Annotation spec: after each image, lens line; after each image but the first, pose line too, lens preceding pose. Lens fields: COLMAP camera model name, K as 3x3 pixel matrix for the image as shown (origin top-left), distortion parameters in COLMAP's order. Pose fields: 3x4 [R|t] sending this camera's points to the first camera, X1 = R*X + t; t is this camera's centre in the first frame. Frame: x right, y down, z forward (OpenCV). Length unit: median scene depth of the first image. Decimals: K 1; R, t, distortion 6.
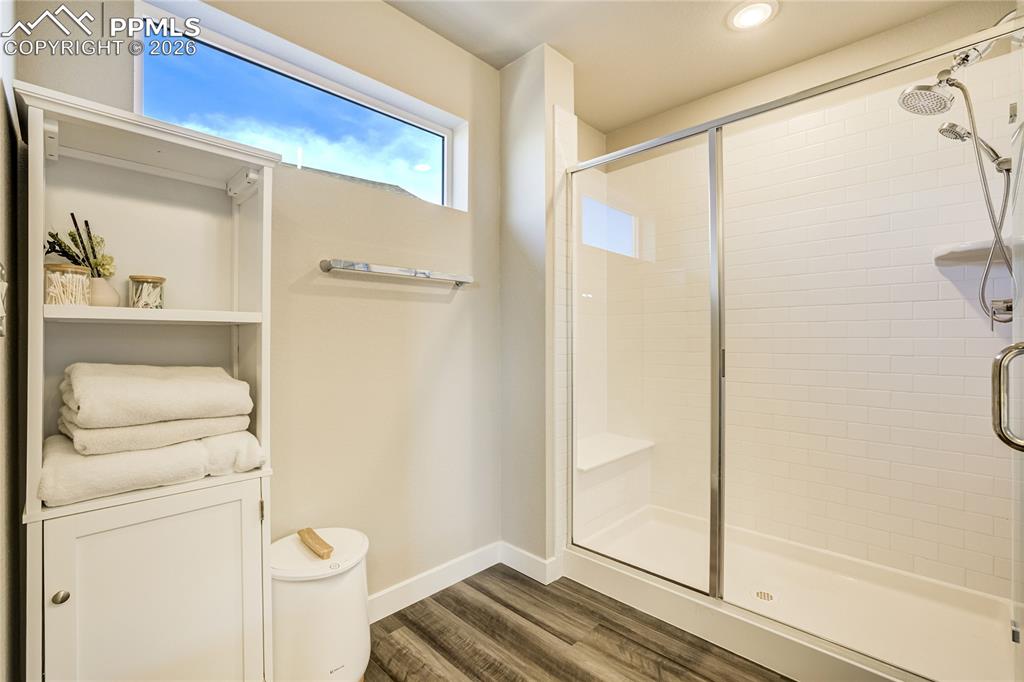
lens RADIAL K [[444.8, 0, 516.6], [0, 444.8, 345.7], [0, 0, 1]] dist [-0.011106, 0.002862]
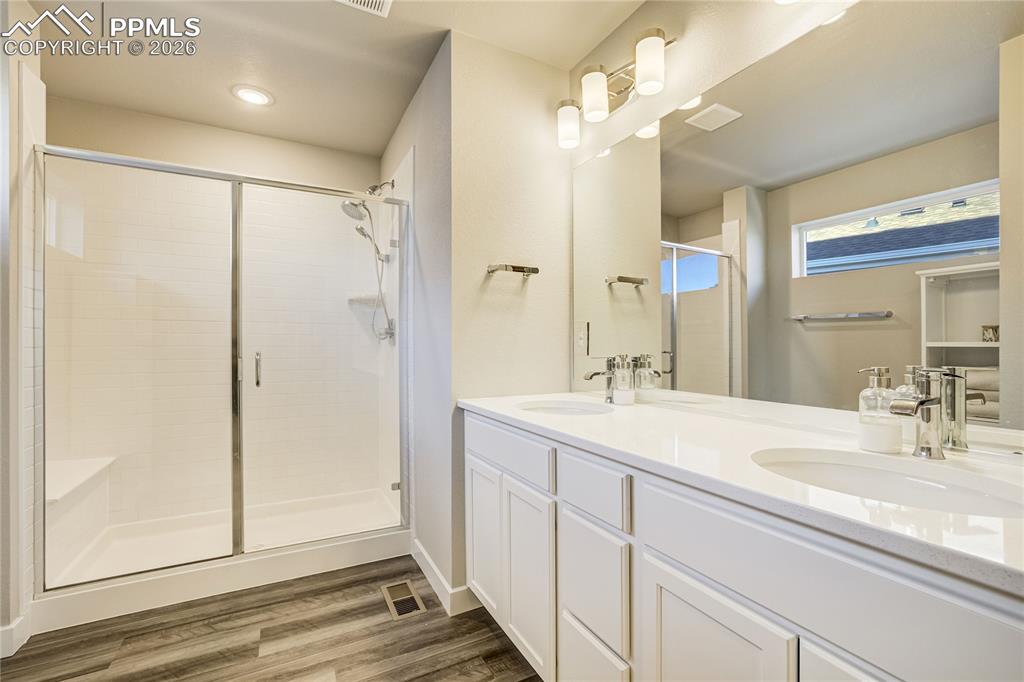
lens RADIAL K [[444.8, 0, 513.0], [0, 444.8, 342.8], [0, 0, 1]] dist [-0.011106, 0.002862]
pose [[0.323007, 0.003707, 0.946389, -0.484160], [-0.001982, 0.999993, -0.003241, -0.033269], [-0.946394, -0.000829, 0.323012, -0.145354]]
